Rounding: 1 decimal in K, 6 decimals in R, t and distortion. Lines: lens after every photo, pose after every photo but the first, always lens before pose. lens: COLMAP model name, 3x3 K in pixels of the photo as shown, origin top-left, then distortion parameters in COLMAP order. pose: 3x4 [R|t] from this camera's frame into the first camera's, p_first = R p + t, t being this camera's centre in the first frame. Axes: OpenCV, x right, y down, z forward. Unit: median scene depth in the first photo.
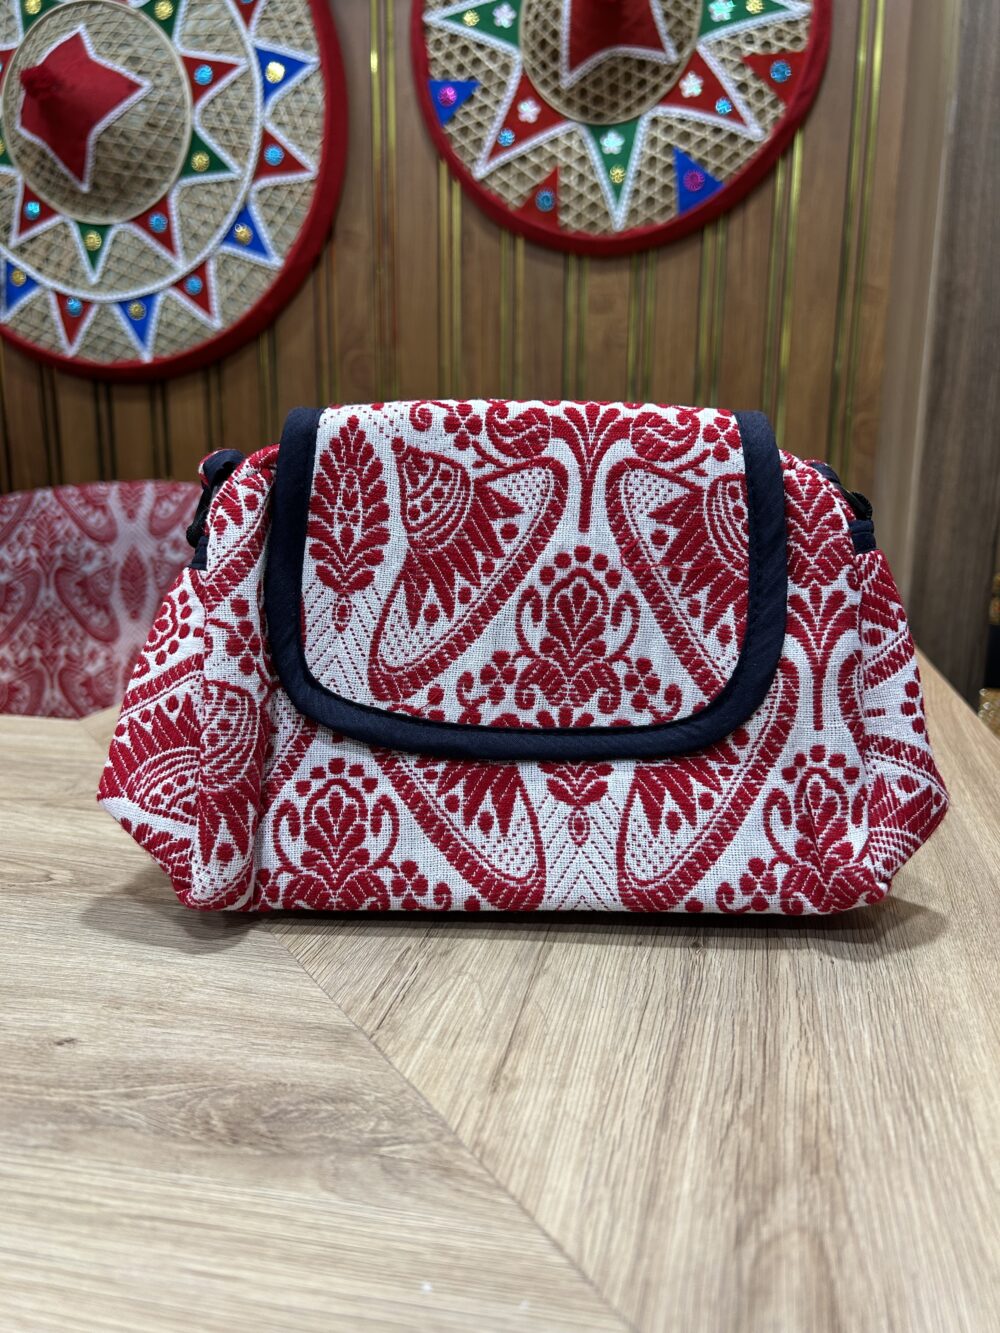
lens RADIAL K [[1024.4, 0, 500.0], [0, 1024.4, 666.5], [0, 0, 1]] dist [0.006242, -0.004842]
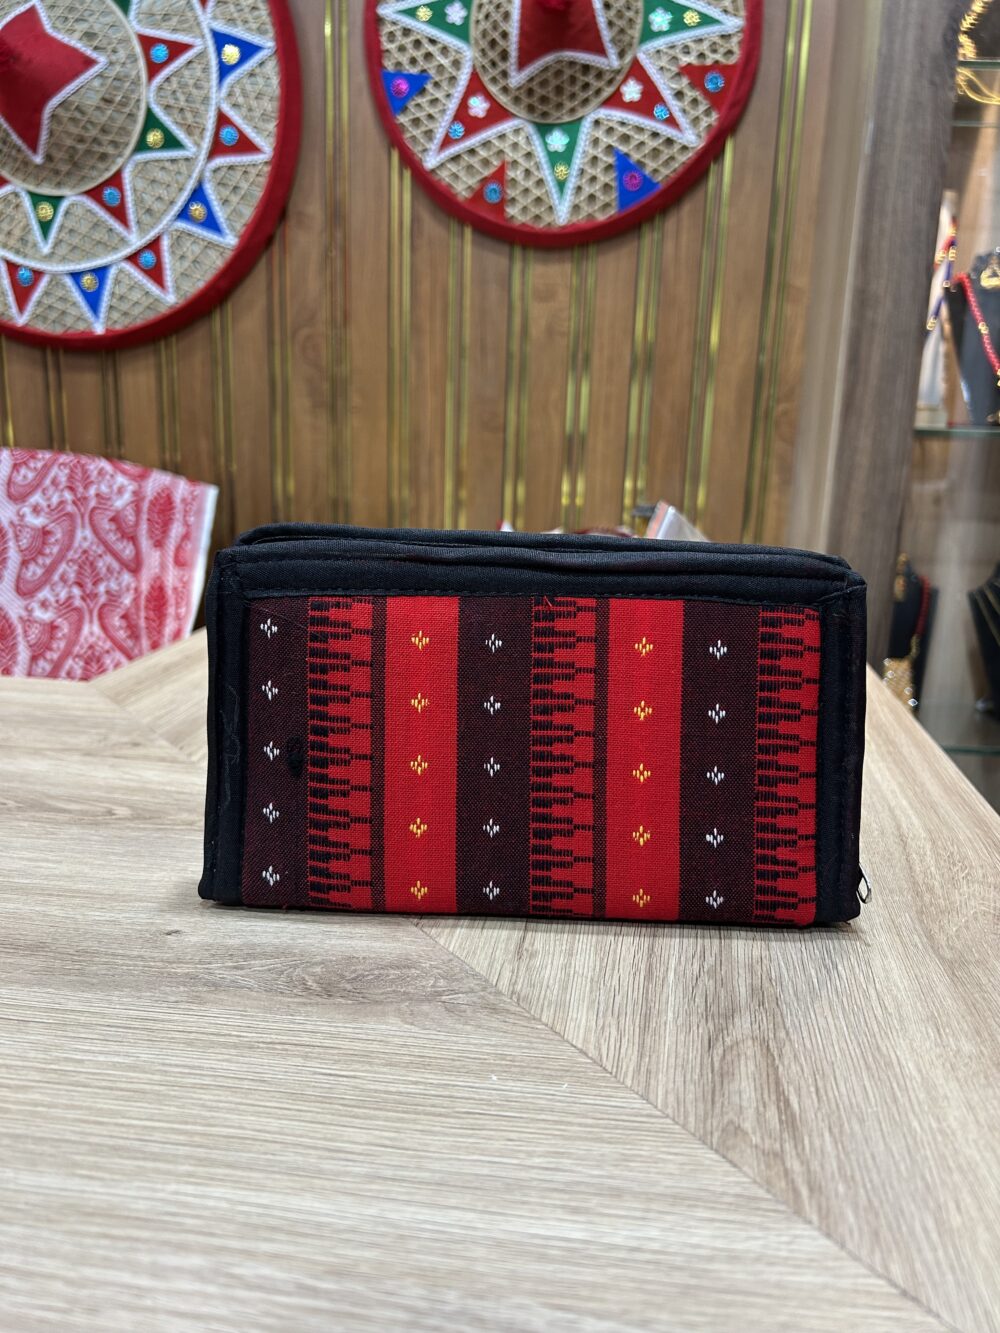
lens RADIAL K [[1022.2, 0, 504.5], [0, 1022.2, 660.5], [0, 0, 1]] dist [0.025201, -0.030851]
pose [[0.996559, 0.005230, 0.082718, -0.028829], [-0.007224, 0.999690, 0.023826, 0.000303], [-0.082568, -0.024341, 0.996288, -0.062467]]
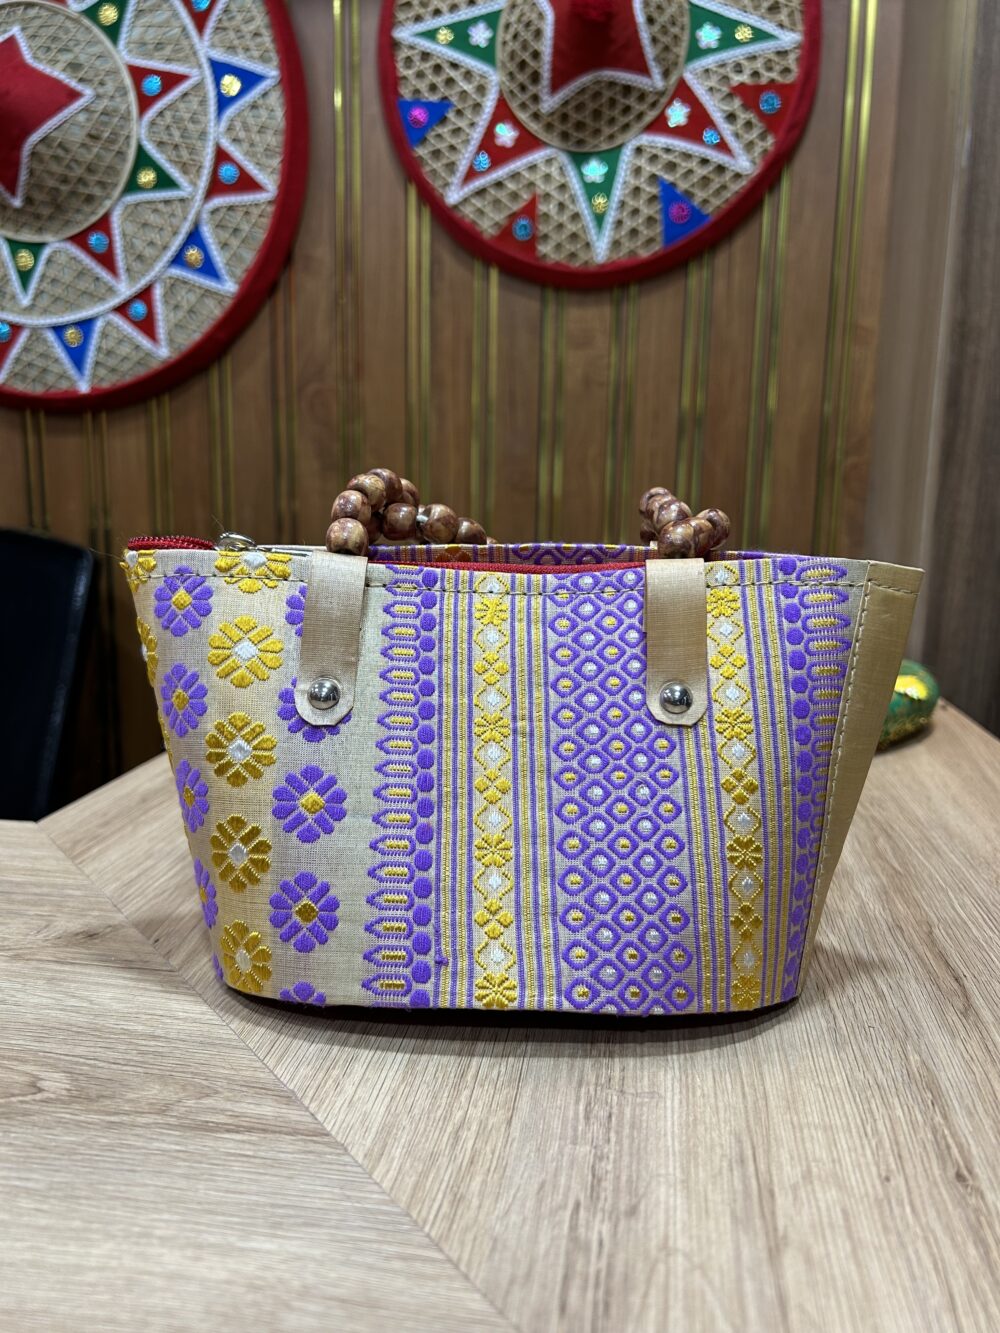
lens RADIAL K [[1025.1, 0, 498.4], [0, 1025.1, 667.5], [0, 0, 1]] dist [0.005599, -0.006861]
pose [[0.996957, -0.005033, 0.077786, -0.053895], [0.007753, 0.999368, -0.034703, -0.019530], [-0.077562, 0.035201, 0.996366, 0.077241]]
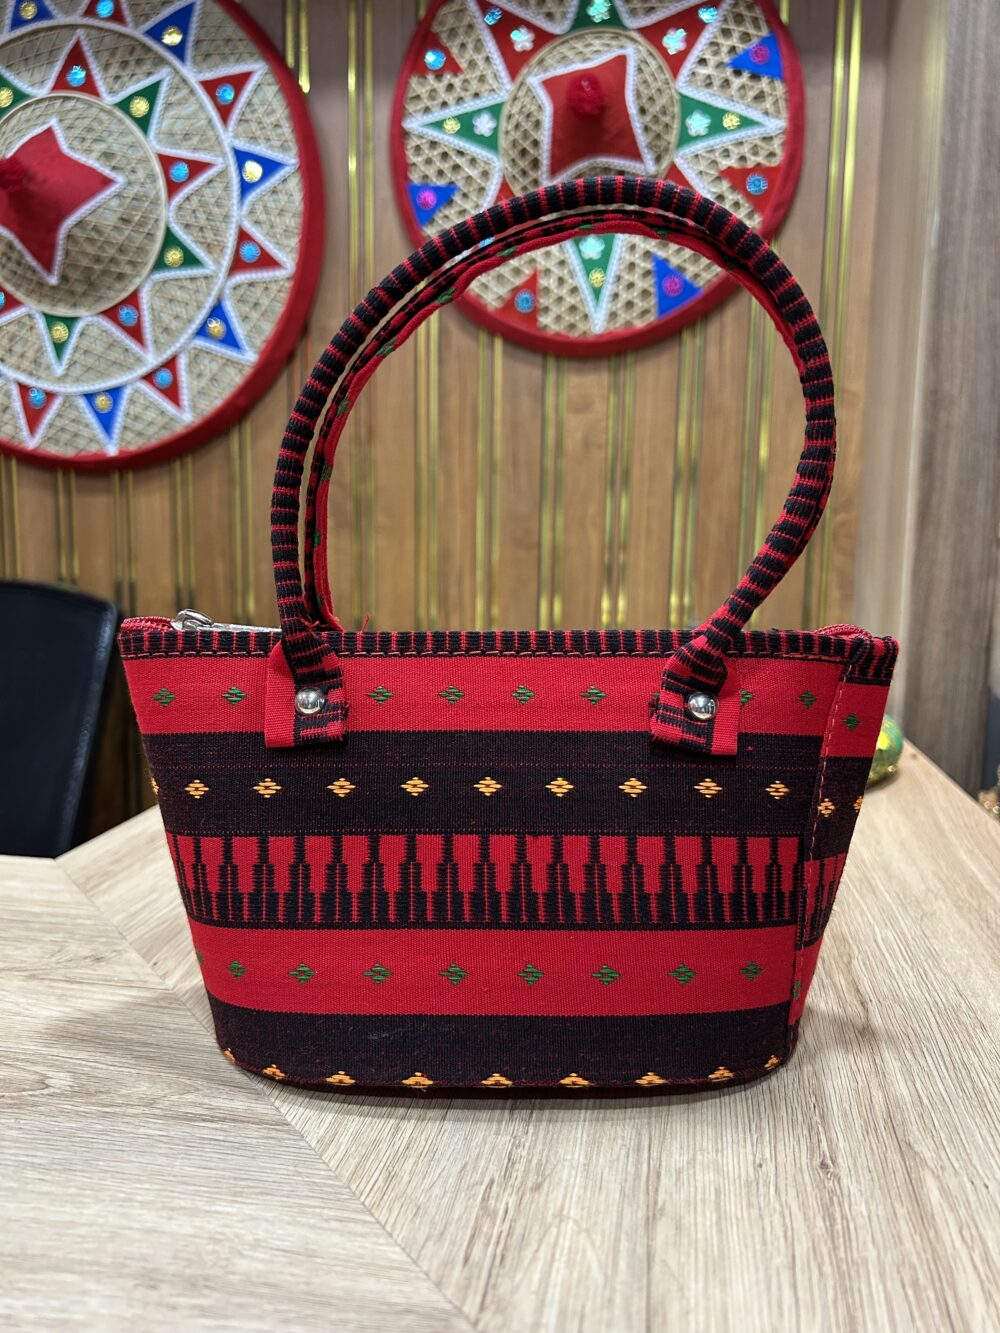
lens RADIAL K [[1024.4, 0, 500.0], [0, 1024.4, 666.5], [0, 0, 1]] dist [0.006242, -0.004842]
pose [[0.998483, -0.000228, 0.055062, -0.035221], [0.004576, 0.996877, -0.078840, -0.021725], [-0.054872, 0.078972, 0.995365, 0.034775]]
